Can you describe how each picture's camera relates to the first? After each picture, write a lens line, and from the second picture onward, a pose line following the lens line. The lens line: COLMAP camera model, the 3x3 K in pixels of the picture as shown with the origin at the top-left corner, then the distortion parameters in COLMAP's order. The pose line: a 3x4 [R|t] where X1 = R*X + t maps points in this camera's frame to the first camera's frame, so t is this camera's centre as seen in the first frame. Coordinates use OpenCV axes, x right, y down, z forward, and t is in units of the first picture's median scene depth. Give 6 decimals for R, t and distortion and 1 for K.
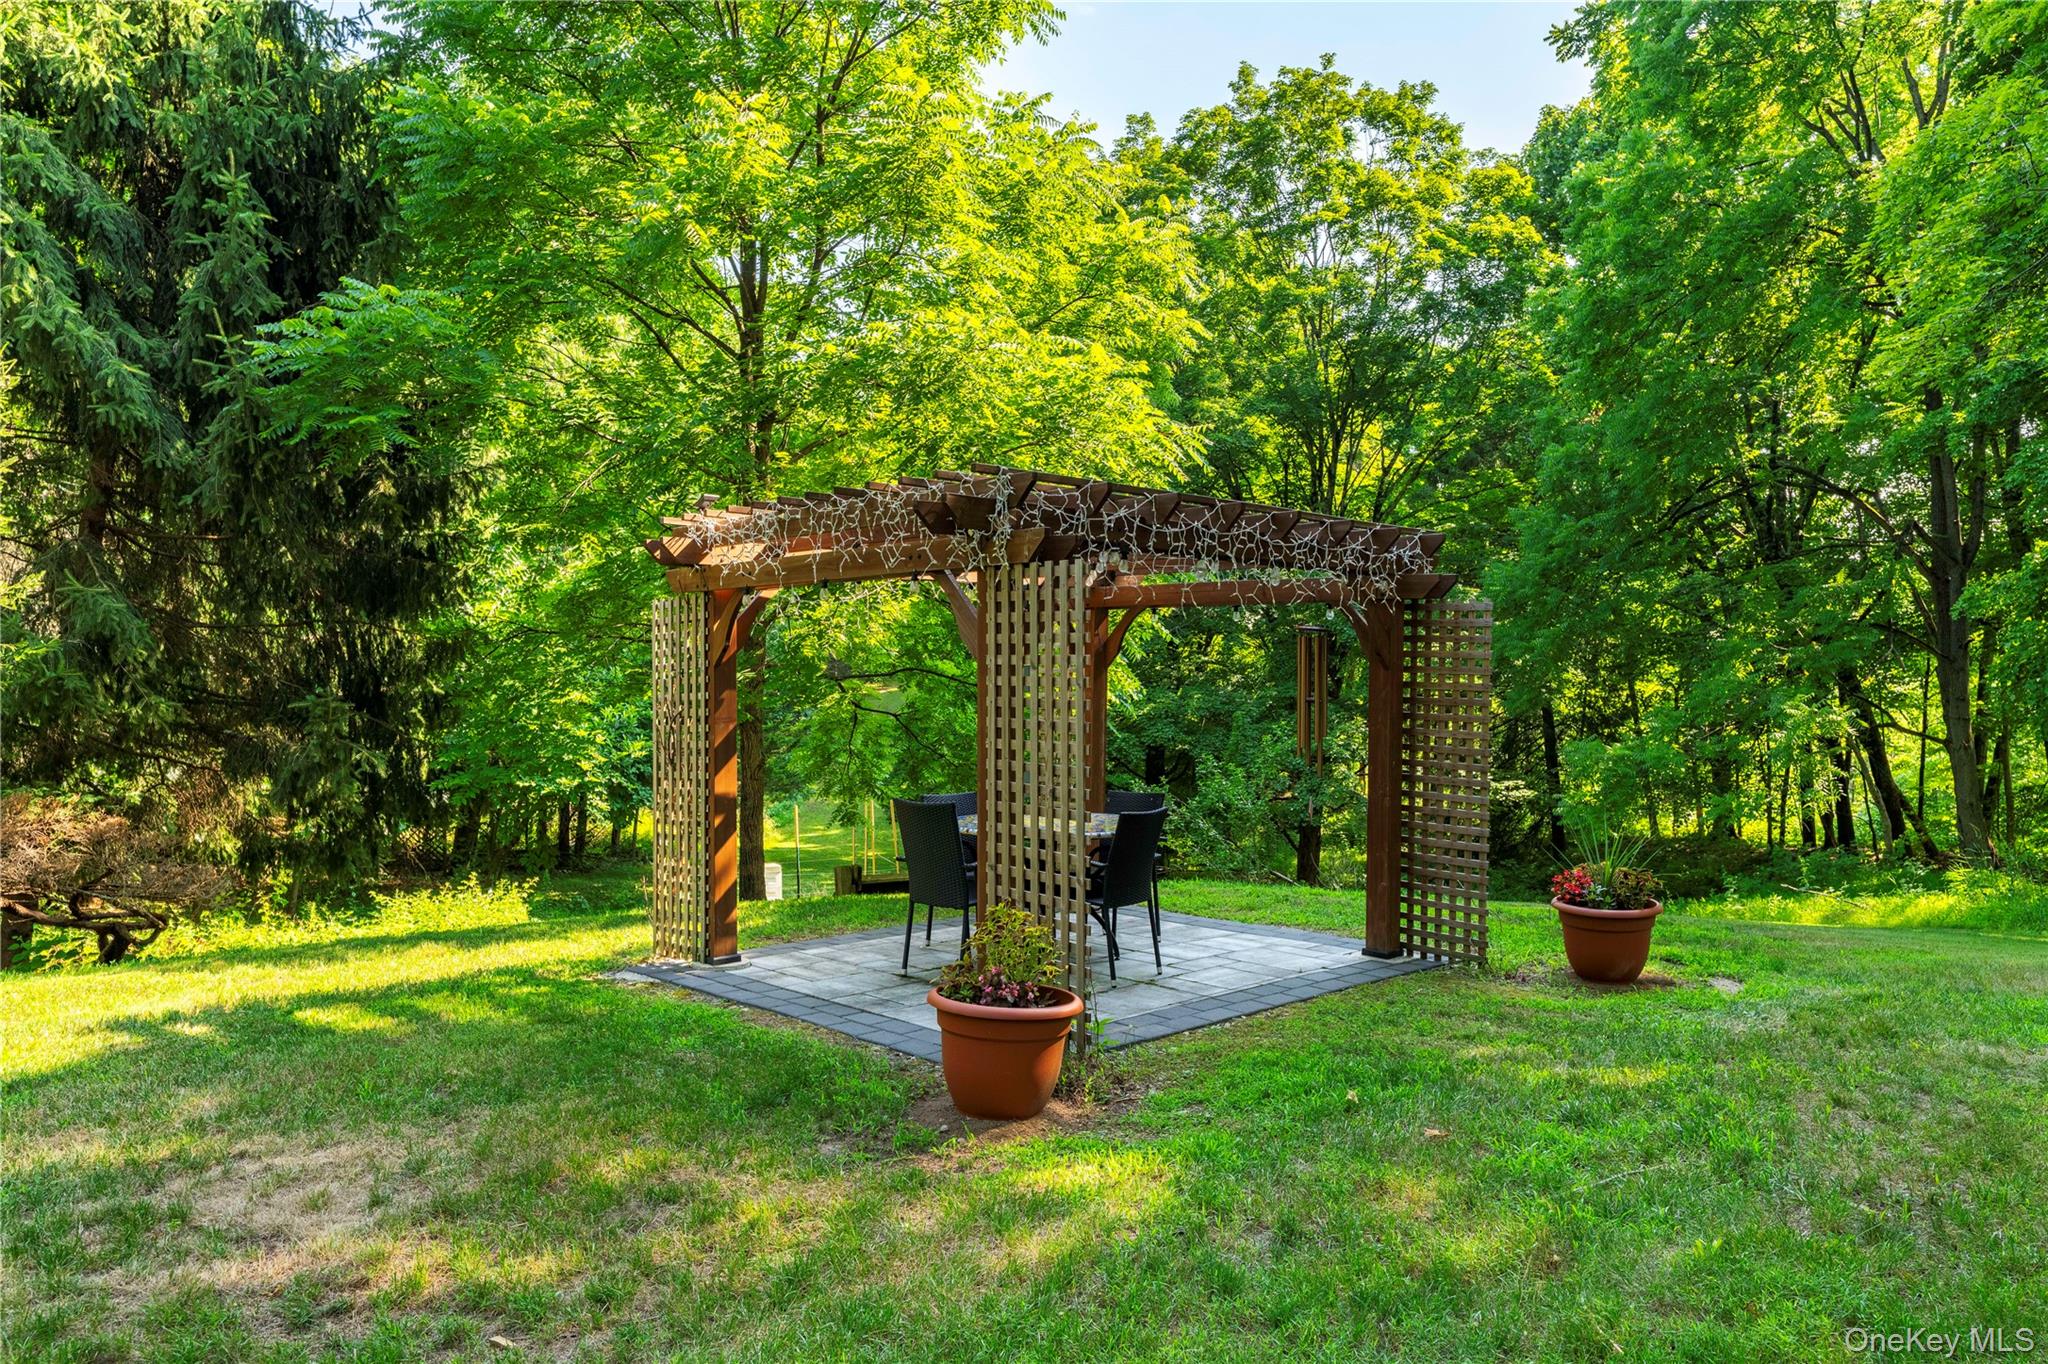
lens RADIAL K [[1395.3, 0, 1024.0], [0, 1395.3, 682.0], [0, 0, 1]] dist [-0.003943, -0.001745]
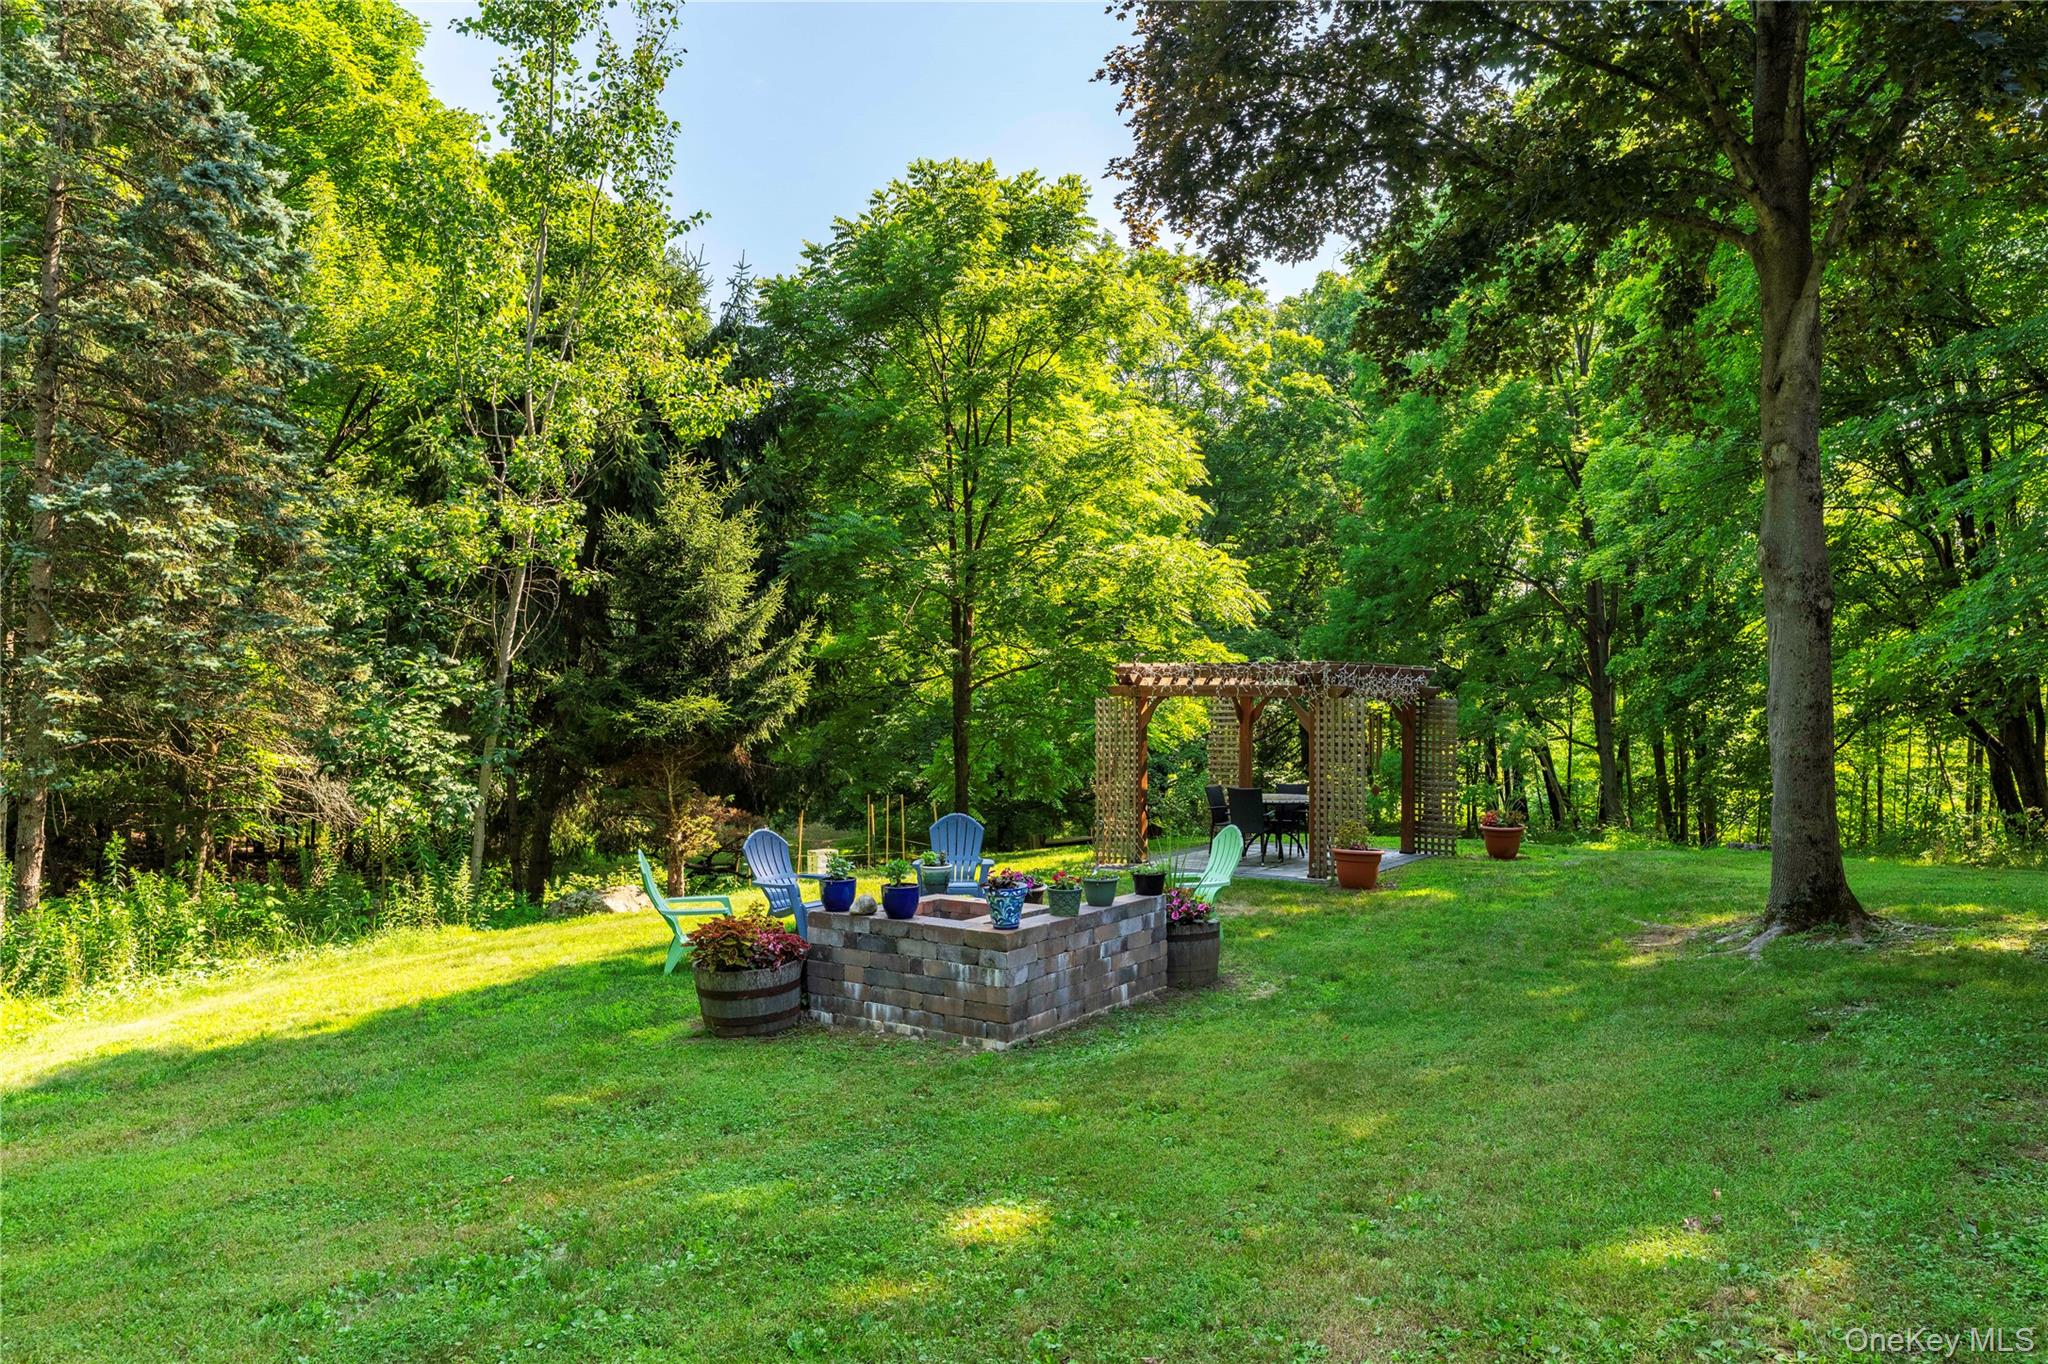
lens RADIAL K [[1395.3, 0, 1024.0], [0, 1395.3, 682.0], [0, 0, 1]] dist [-0.003943, -0.001745]
pose [[0.977118, -0.005986, 0.212614, -0.281383], [0.007524, 0.999951, -0.006425, -0.024008], [-0.212565, 0.007877, 0.977115, -0.366927]]
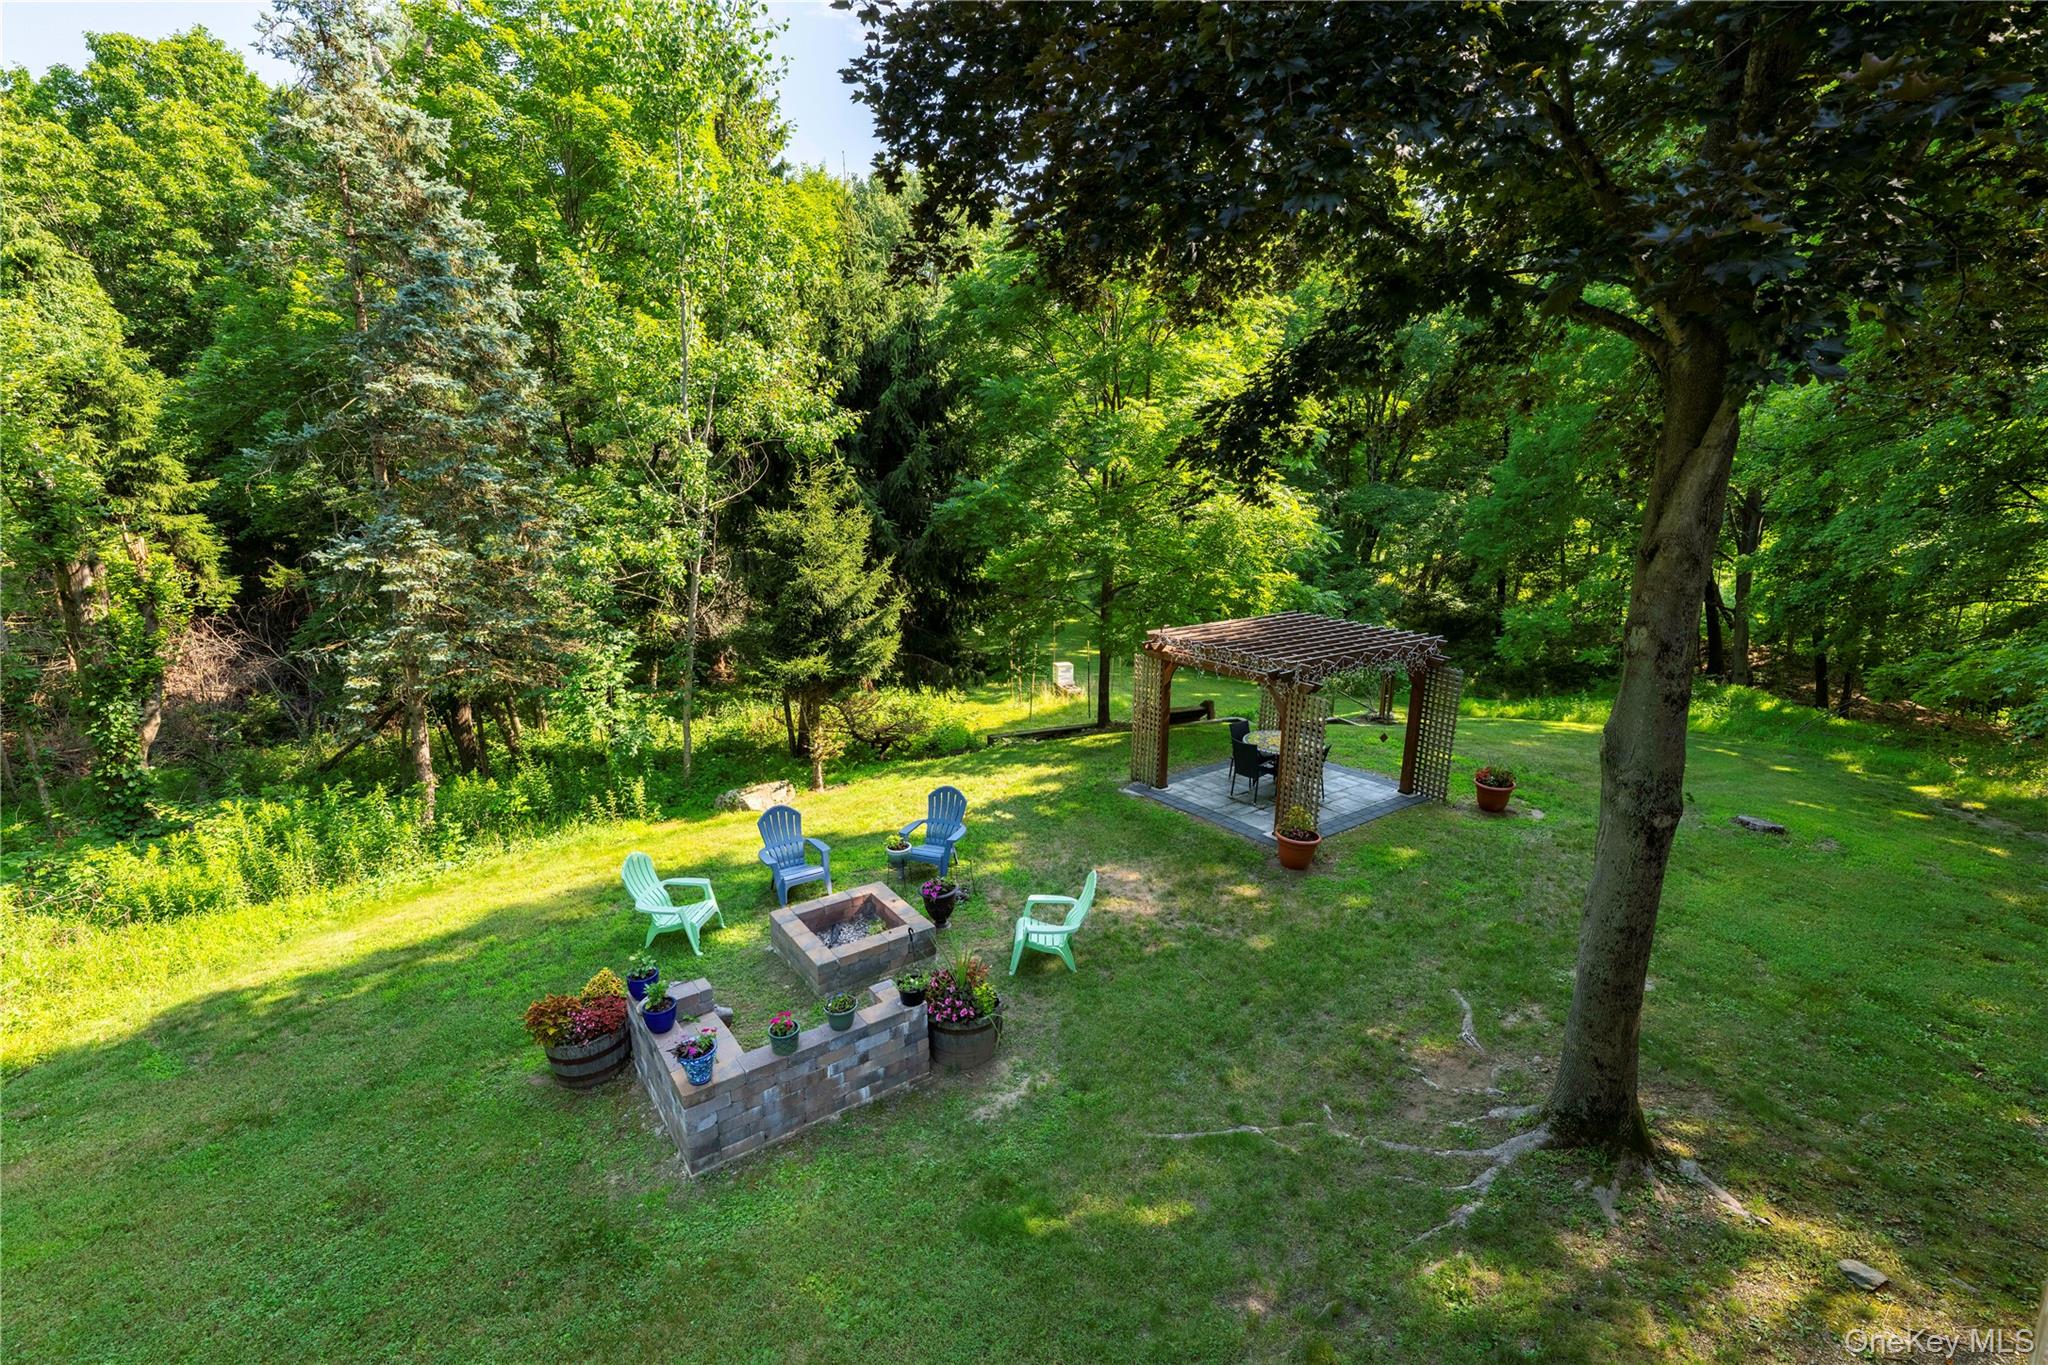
lens RADIAL K [[908.6, 0, 1024.0], [0, 908.6, 682.5], [0, 0, 1]] dist [0.001244, 0.000004]
pose [[0.992387, 0.025260, -0.120540, -0.088836], [0.003448, 0.972658, 0.232217, -0.139126], [0.123111, -0.230864, 0.965166, -0.243092]]
